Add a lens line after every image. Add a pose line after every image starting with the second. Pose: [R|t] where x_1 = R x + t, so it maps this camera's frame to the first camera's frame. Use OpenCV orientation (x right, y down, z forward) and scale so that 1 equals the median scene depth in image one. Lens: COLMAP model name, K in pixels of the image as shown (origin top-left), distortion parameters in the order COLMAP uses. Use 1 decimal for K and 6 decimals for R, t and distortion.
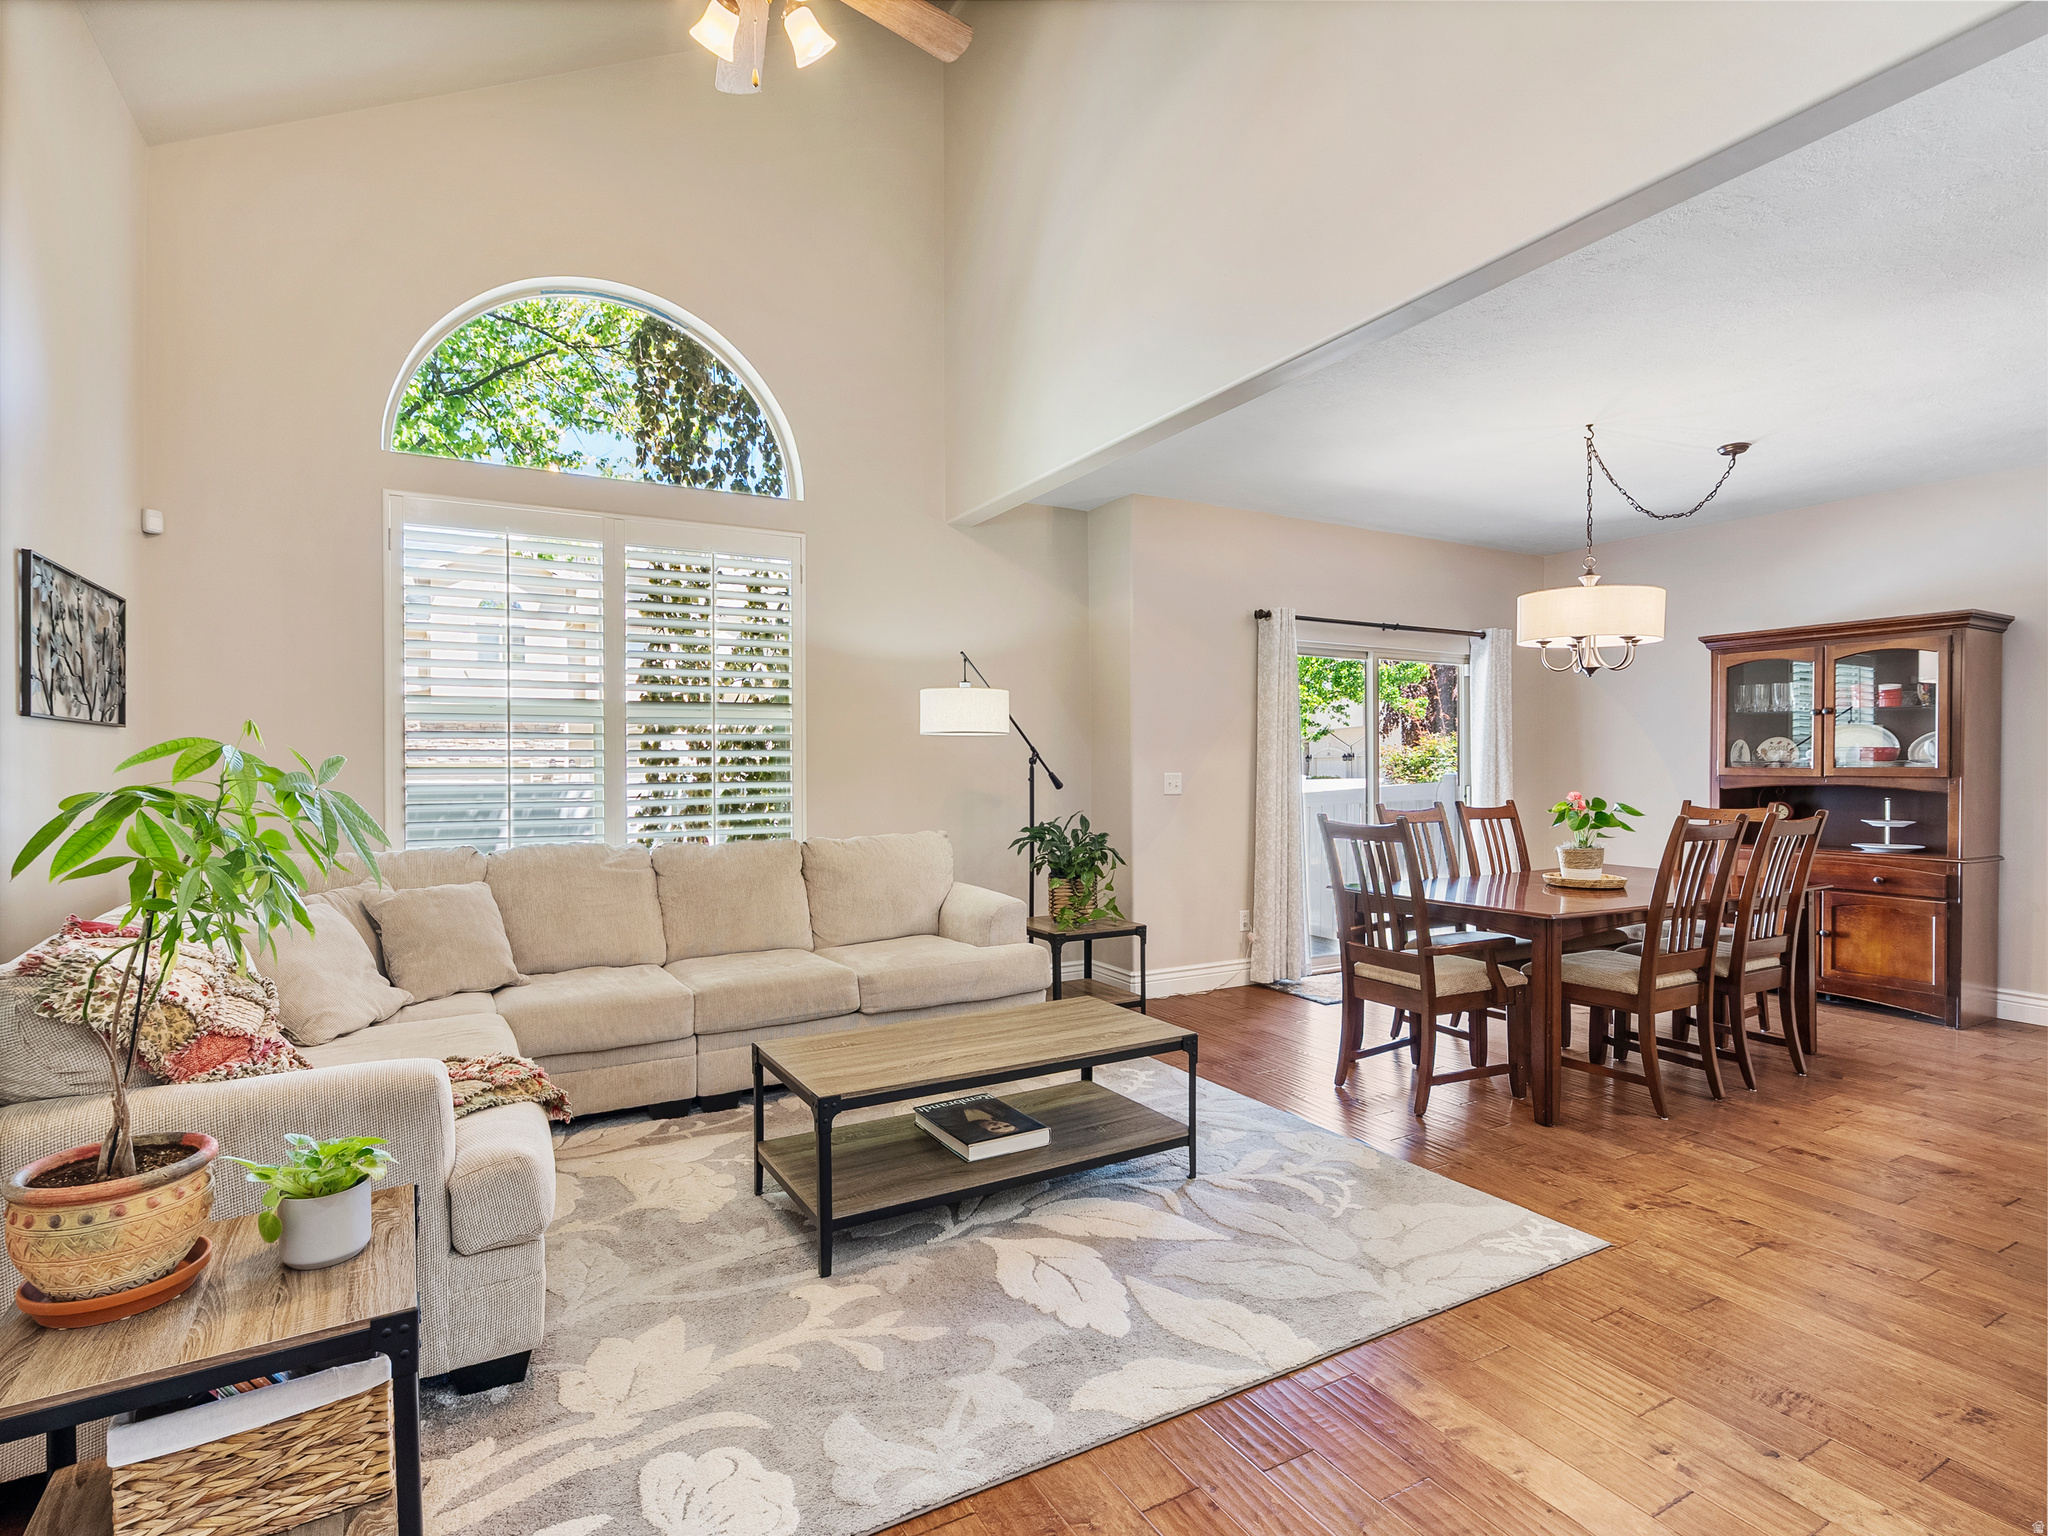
lens RADIAL K [[1033.5, 0, 1024.0], [0, 1033.5, 768.0], [0, 0, 1]] dist [-0.006103, 0.000414]
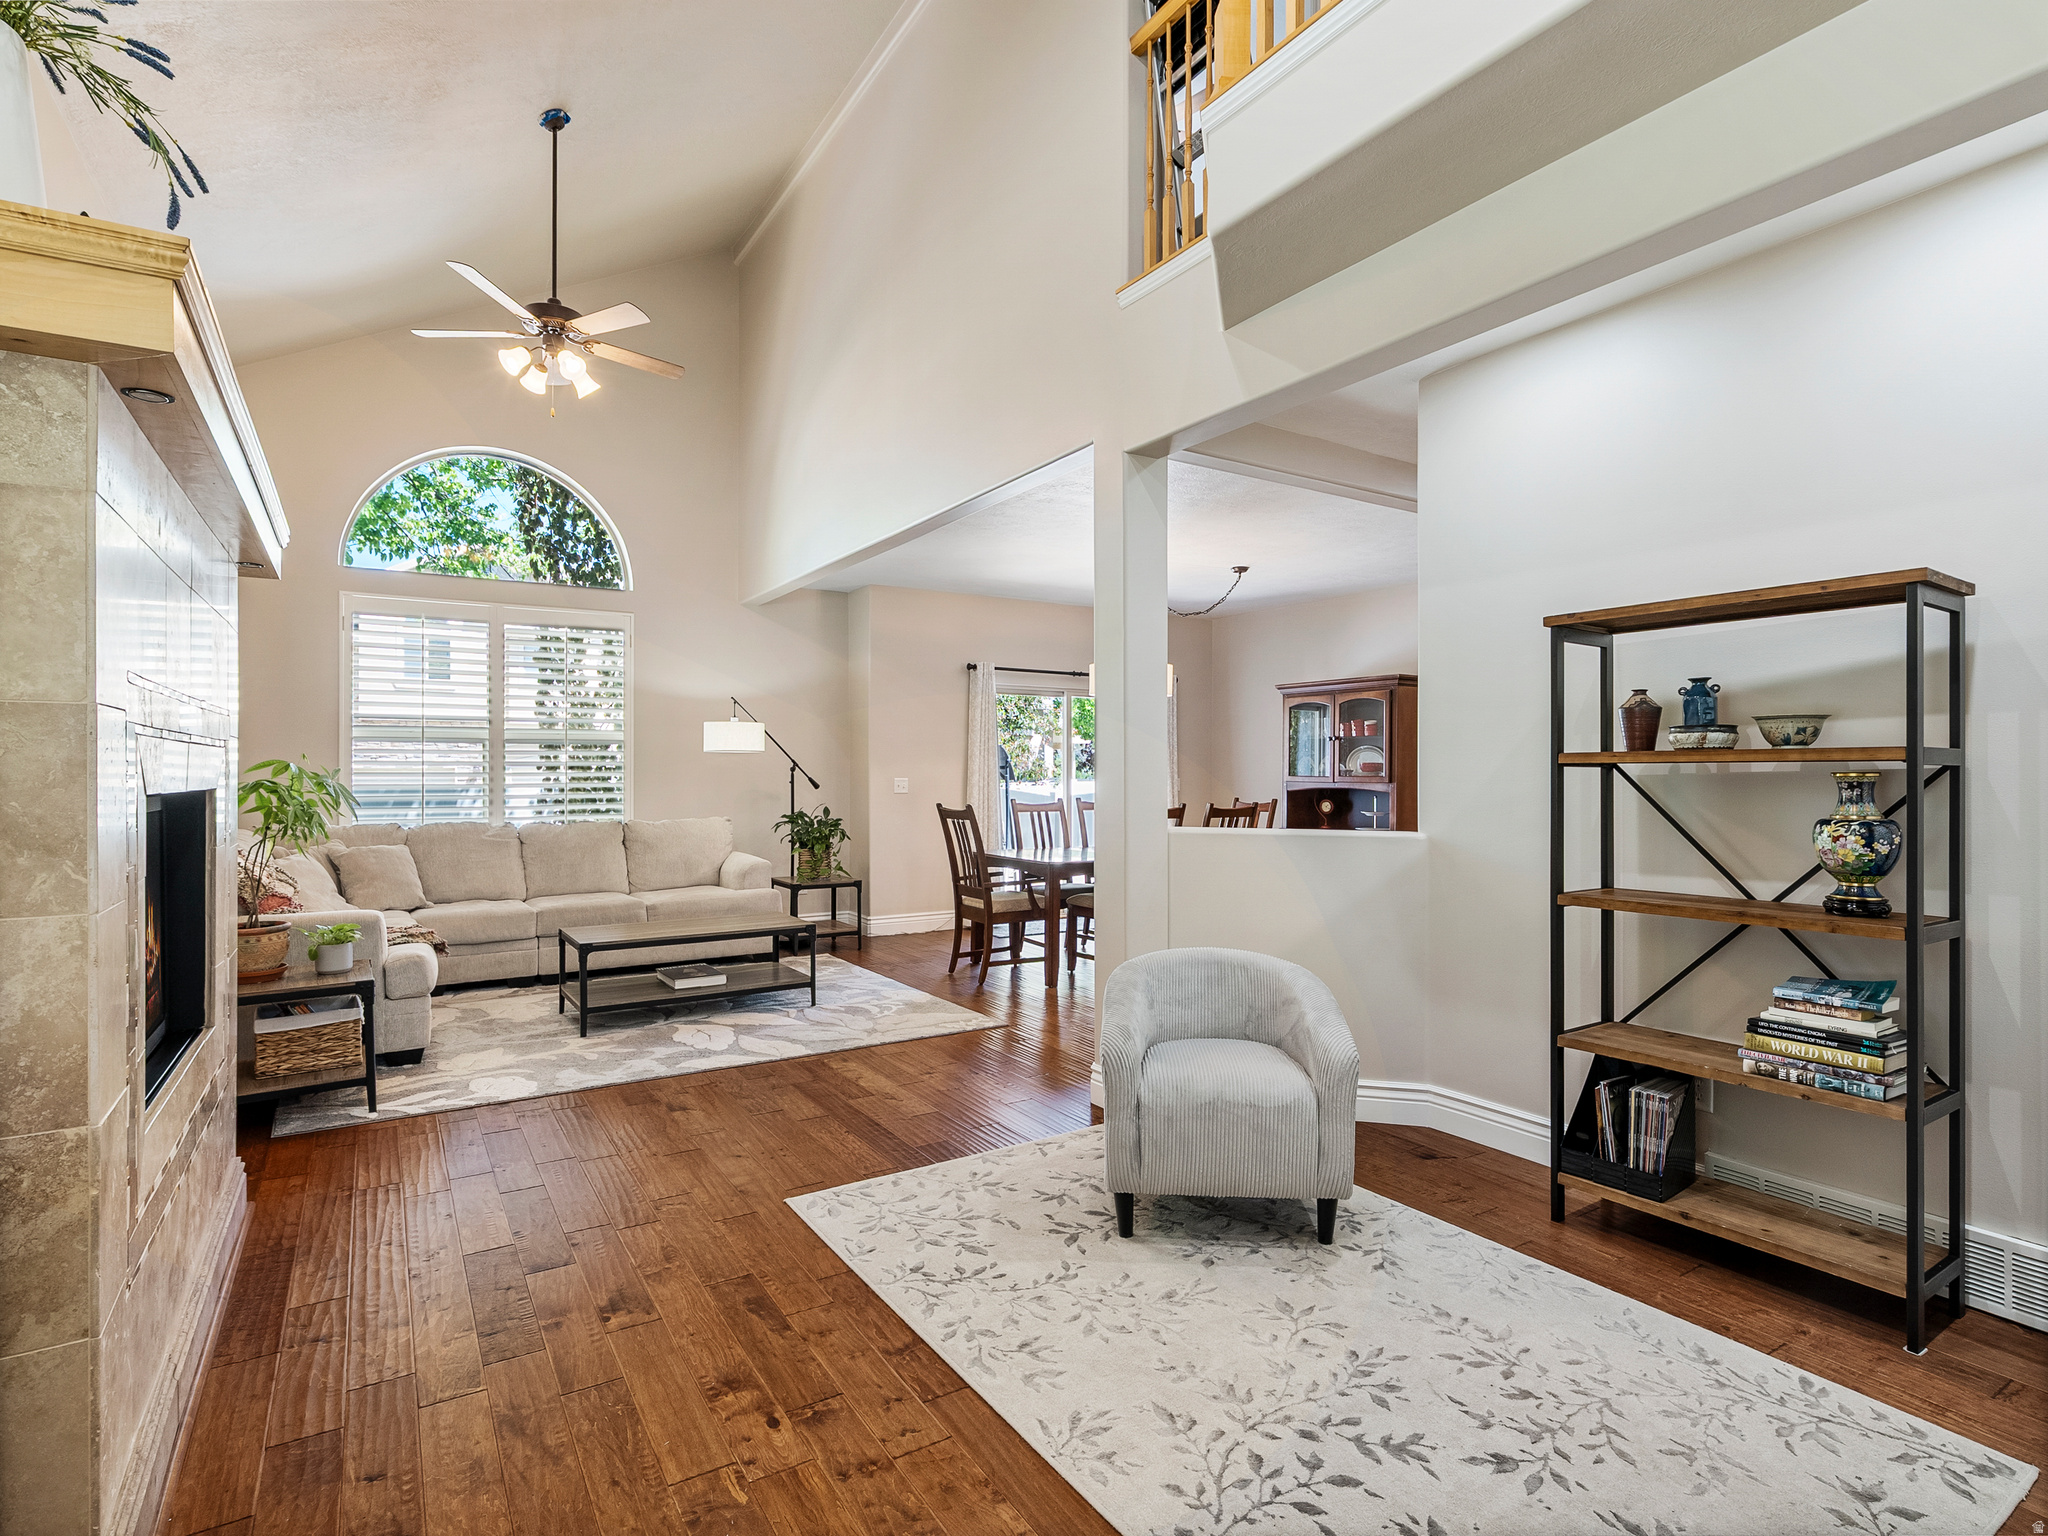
lens RADIAL K [[1039.4, 0, 1024.0], [0, 1039.4, 768.0], [0, 0, 1]] dist [-0.010100, 0.006848]
pose [[0.998651, 0.004714, 0.051712, 0.377695], [-0.004378, 0.999969, -0.006607, -0.000899], [-0.051741, 0.006371, 0.998640, -0.703979]]
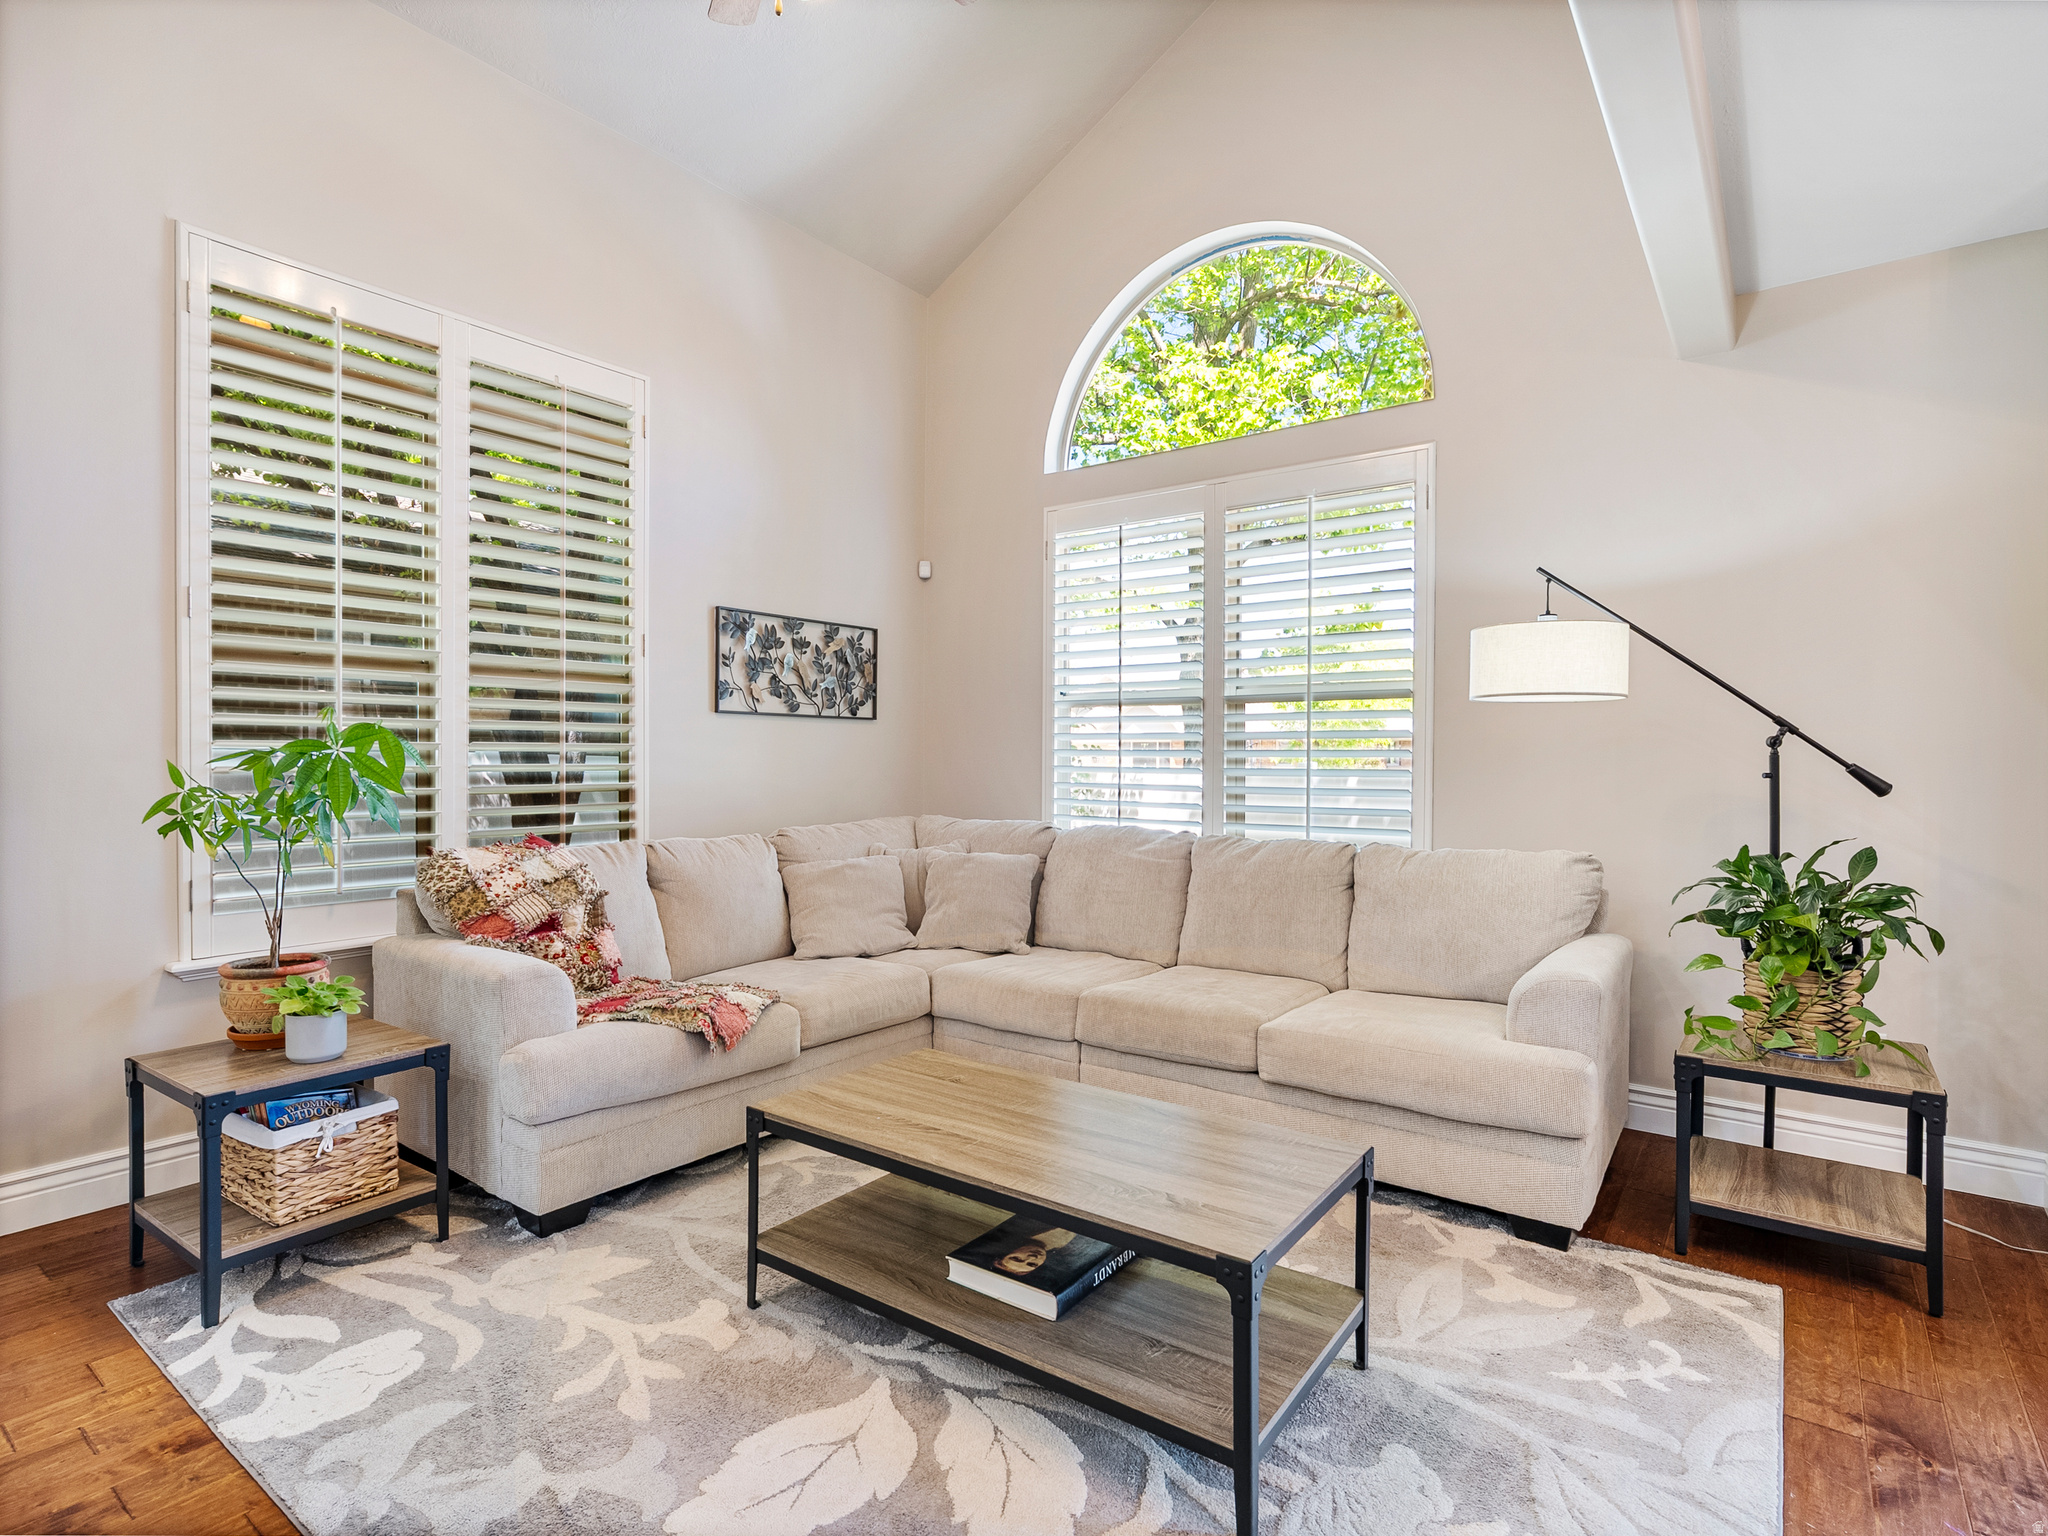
lens RADIAL K [[1039.4, 0, 1024.0], [0, 1039.4, 768.0], [0, 0, 1]] dist [-0.010100, 0.006848]
pose [[0.403019, 0.014915, -0.915070, 0.515536], [-0.010176, 0.999878, 0.011815, 0.007886], [0.915135, 0.004550, 0.403122, 0.609480]]
